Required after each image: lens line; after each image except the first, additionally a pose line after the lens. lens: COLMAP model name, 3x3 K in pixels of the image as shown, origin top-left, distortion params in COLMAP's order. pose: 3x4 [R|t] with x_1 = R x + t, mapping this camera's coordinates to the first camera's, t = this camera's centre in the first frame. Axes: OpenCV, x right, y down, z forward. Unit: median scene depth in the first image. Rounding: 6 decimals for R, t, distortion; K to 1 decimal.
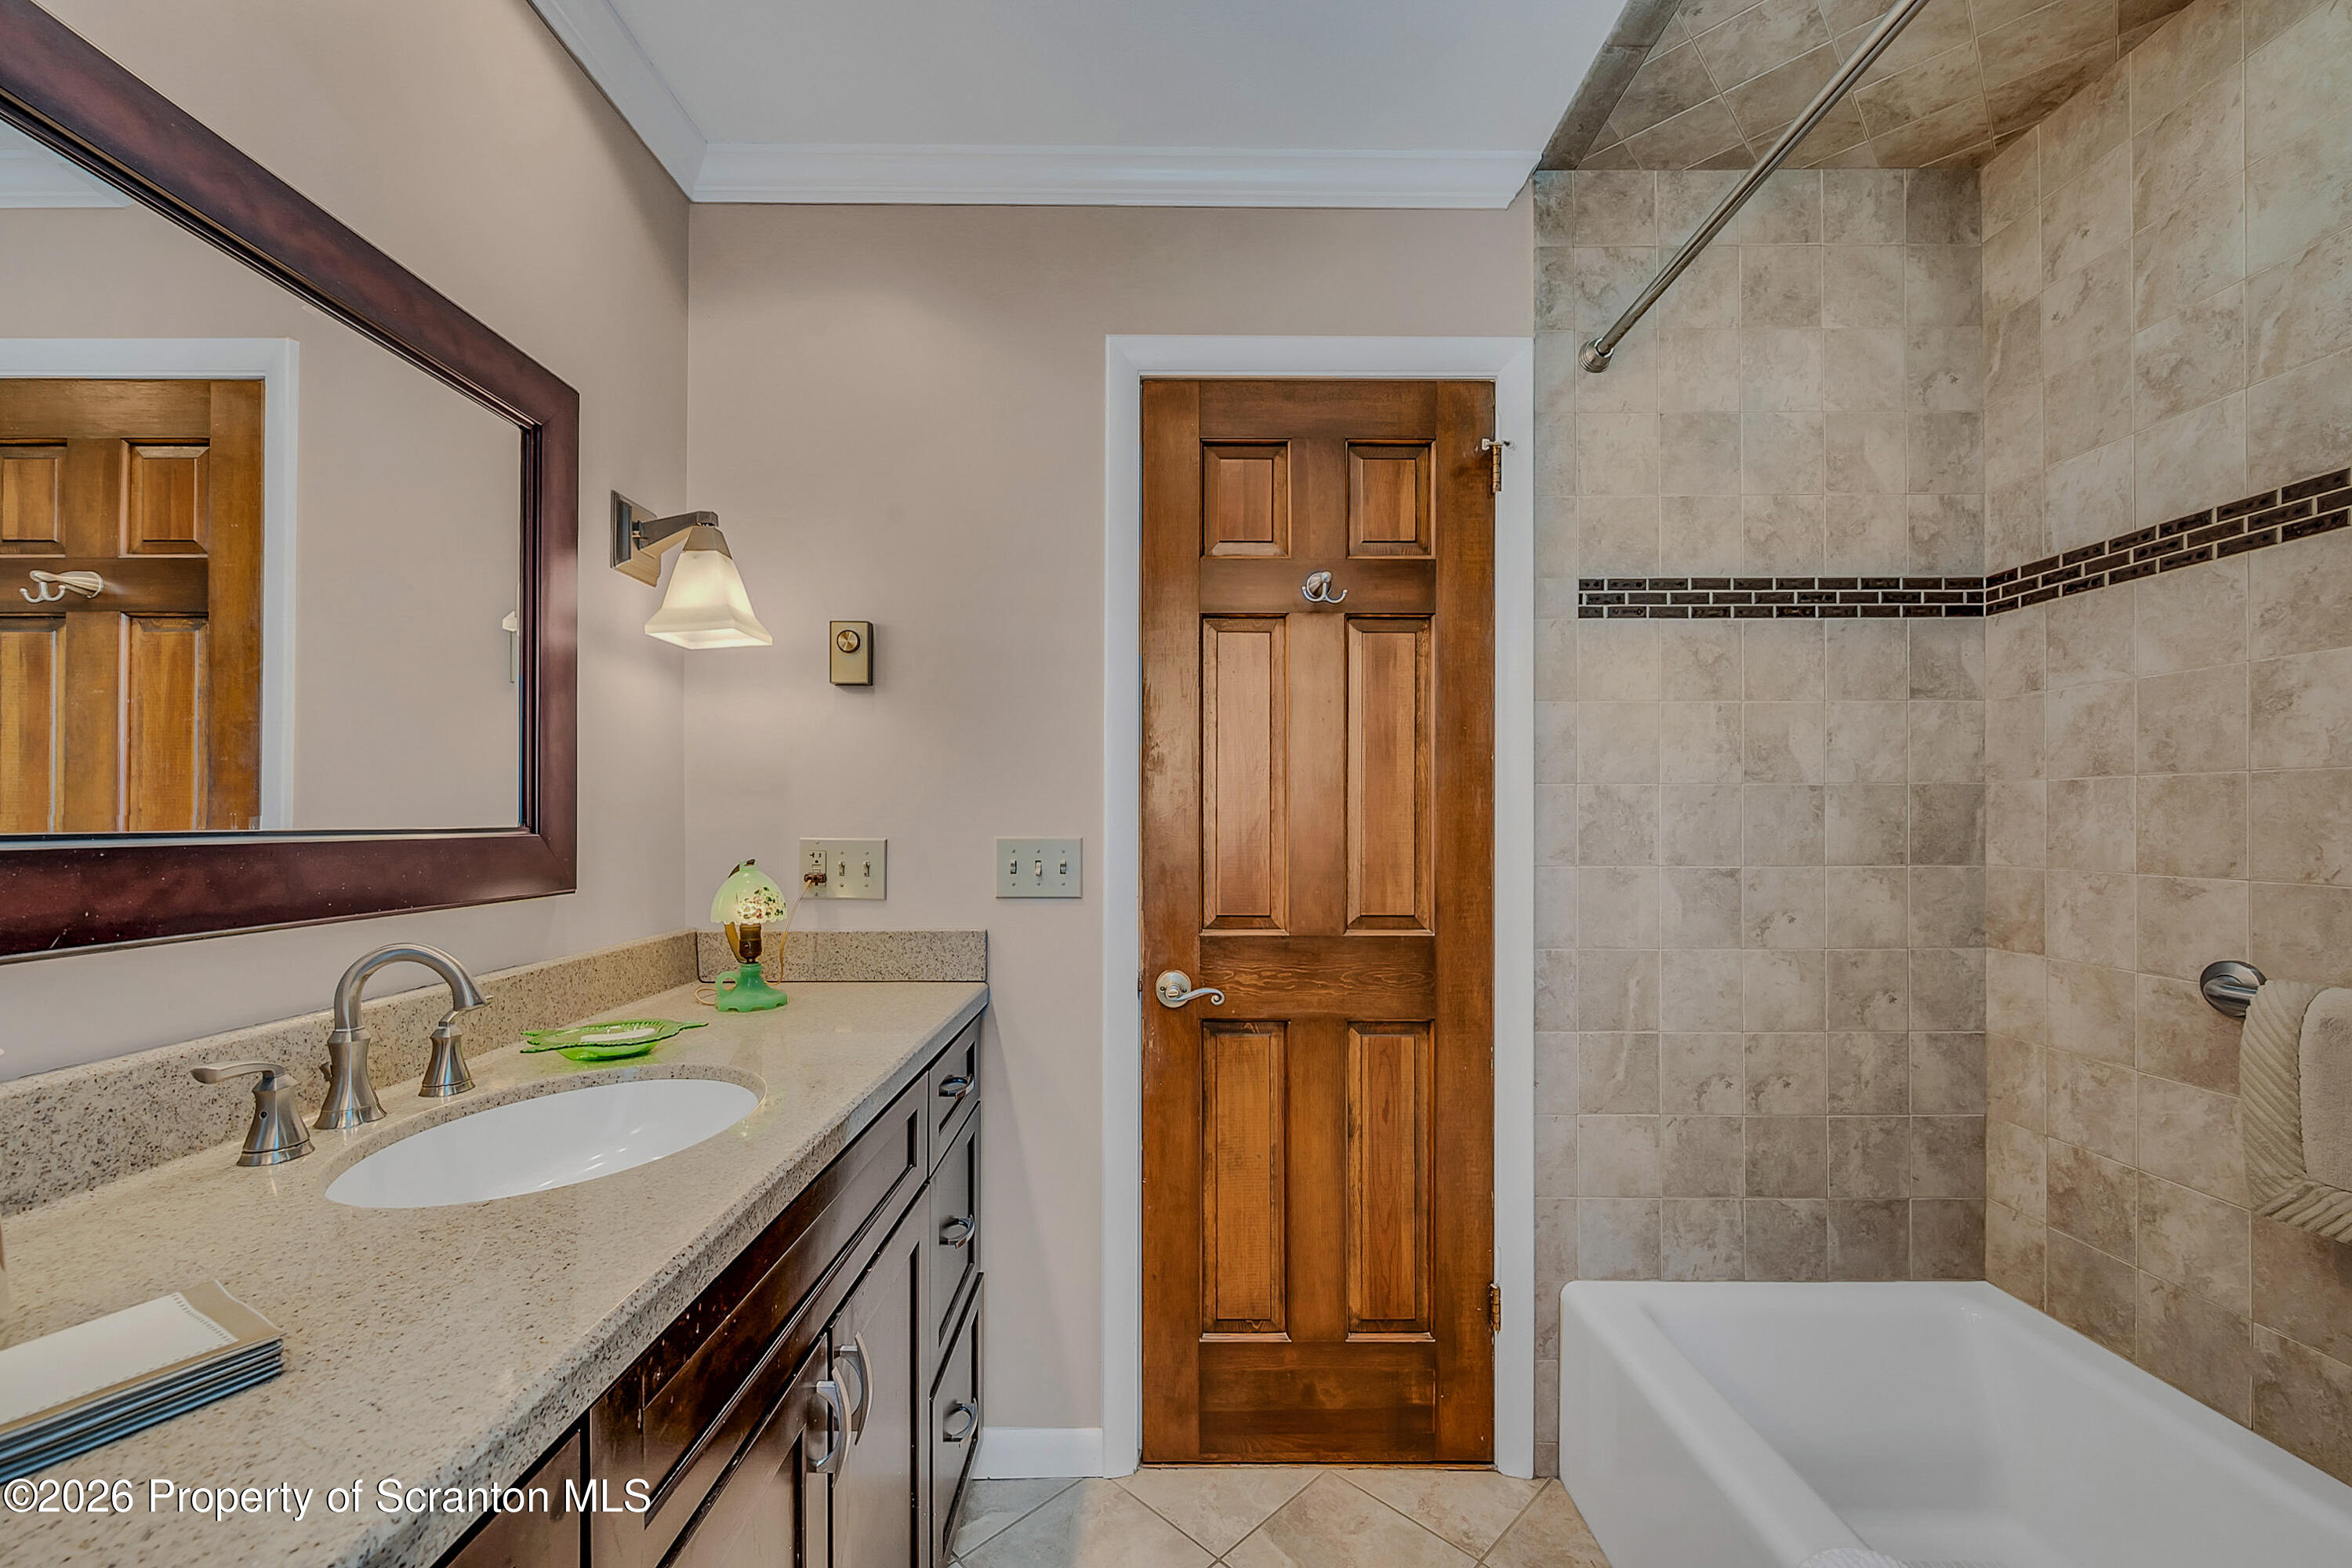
lens RADIAL K [[954.4, 0, 1187.1], [0, 954.4, 789.5], [0, 0, 1]] dist [-0.002387, -0.004502]
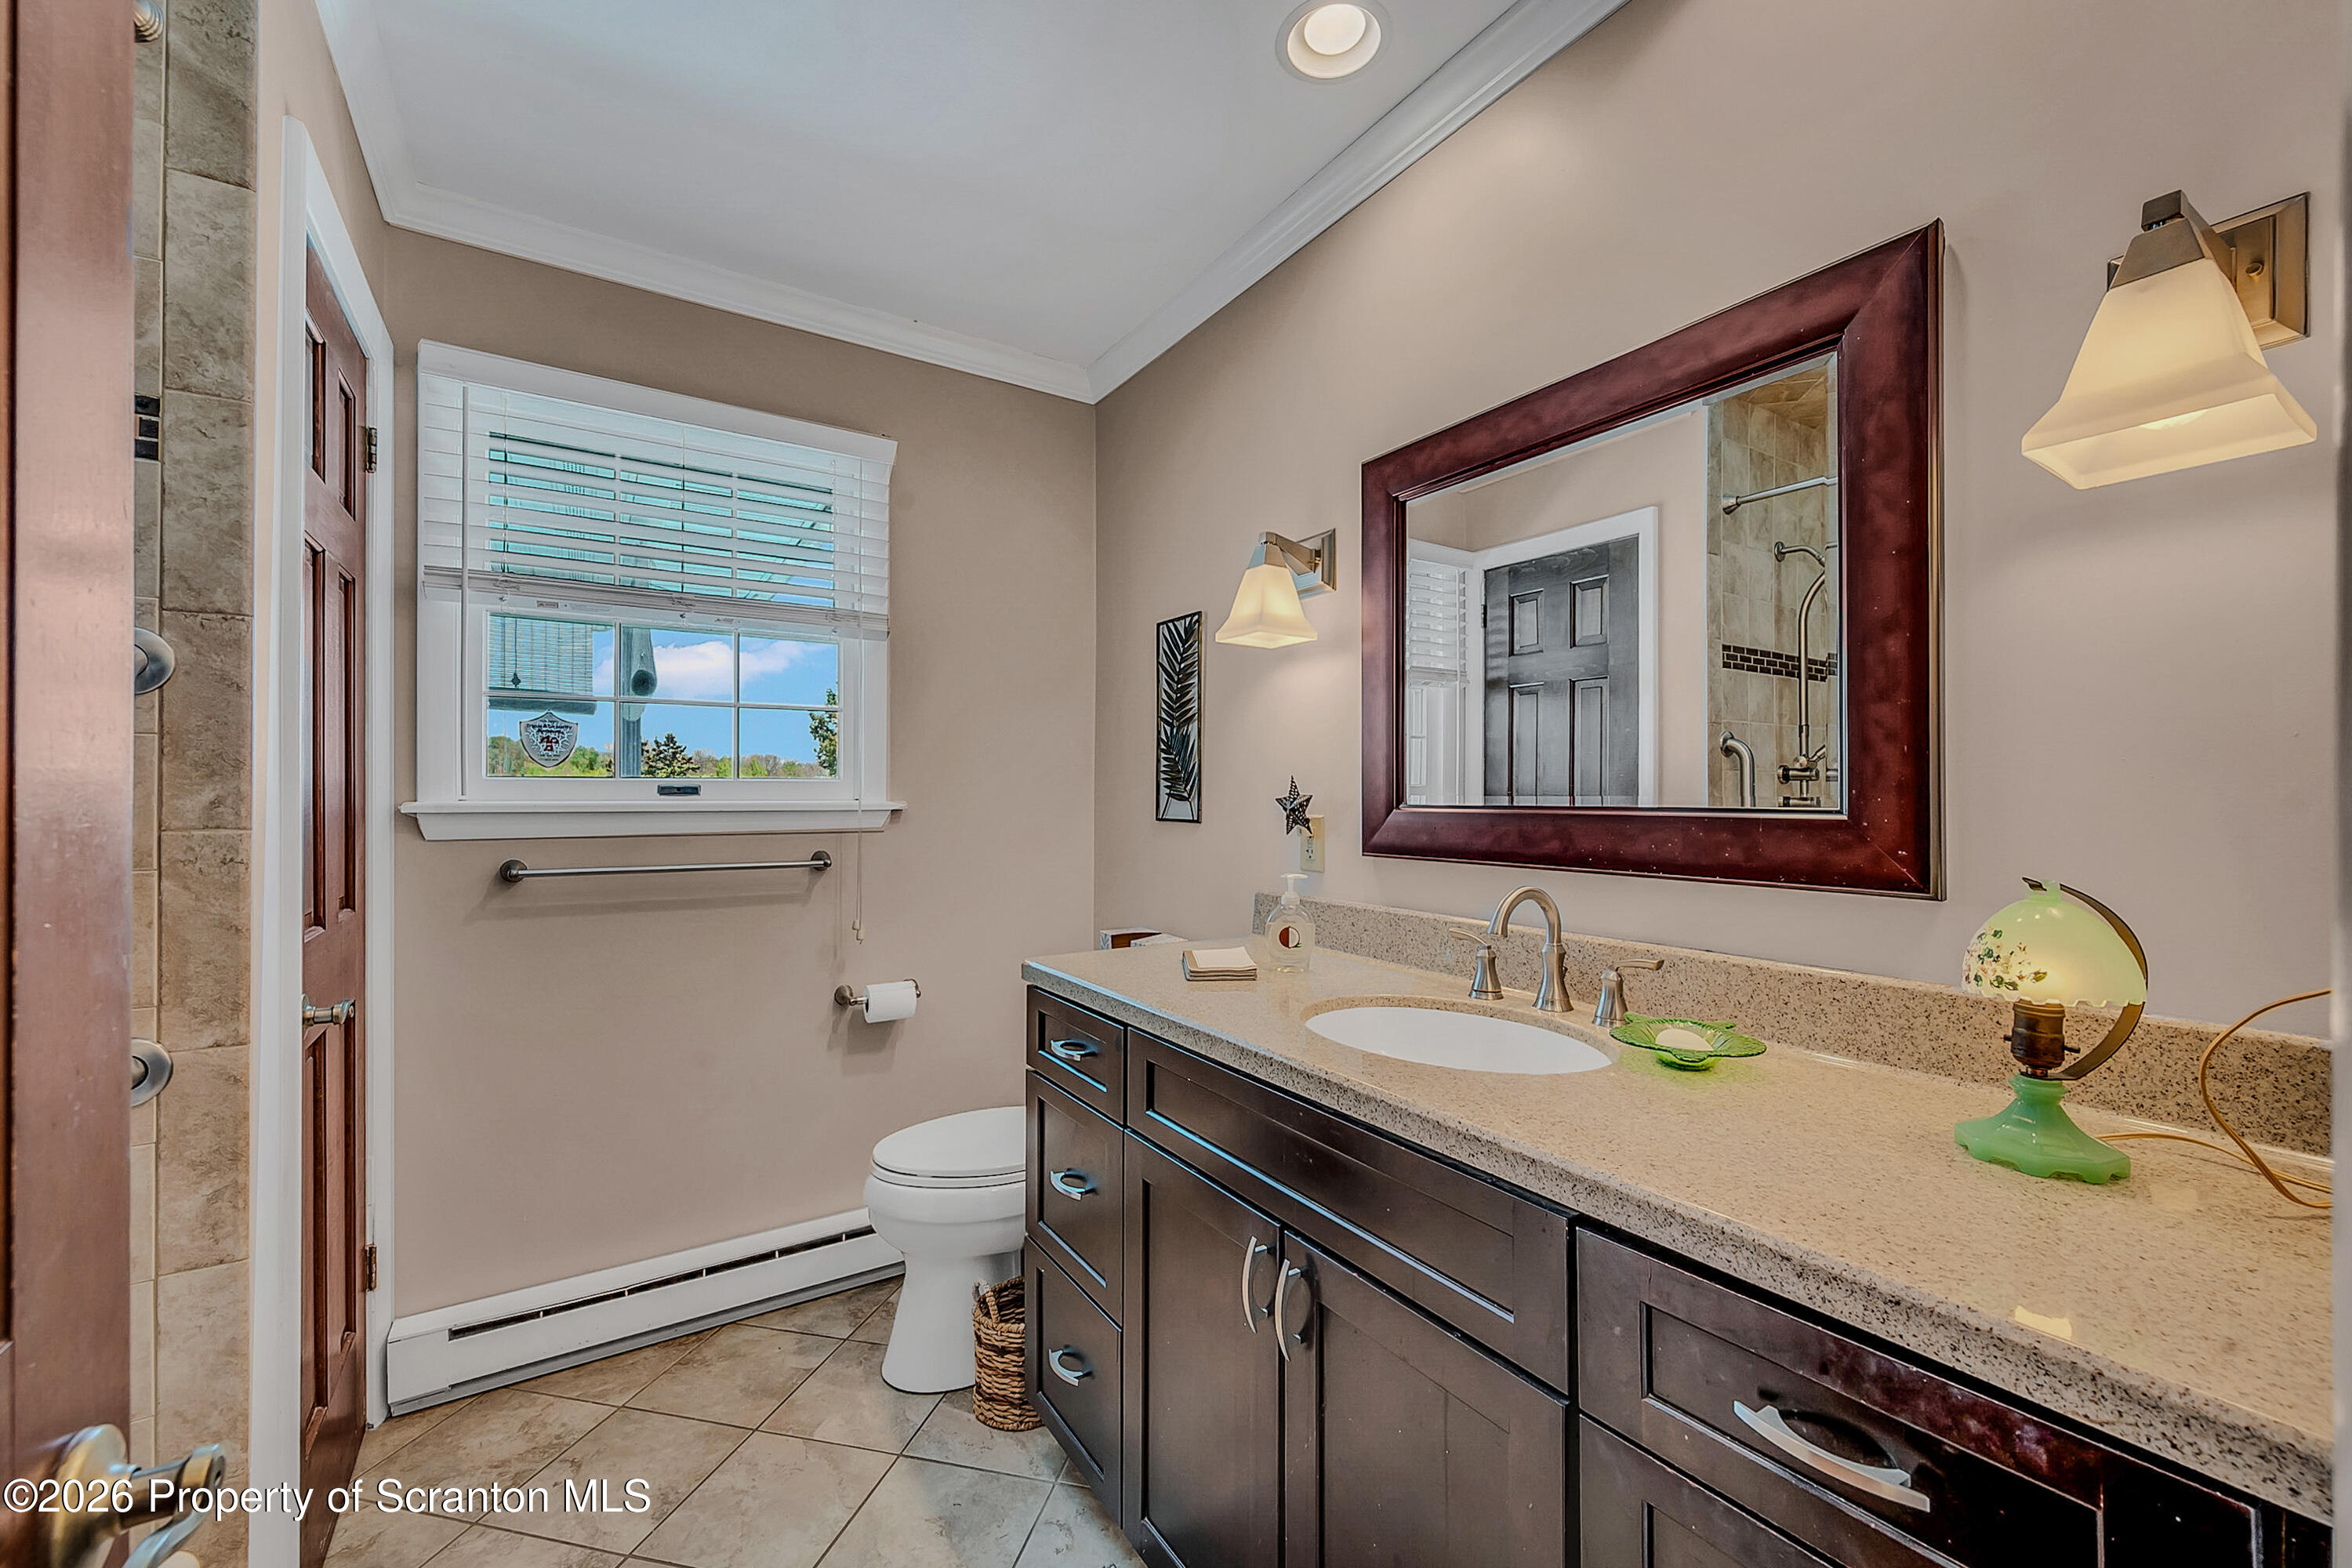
lens RADIAL K [[954.4, 0, 1187.1], [0, 954.4, 789.5], [0, 0, 1]] dist [-0.002387, -0.004502]
pose [[-0.833511, -0.002826, -0.552496, 0.247462], [0.018481, 0.999285, -0.032993, 0.041260], [0.552194, -0.037711, -0.832863, 1.363917]]
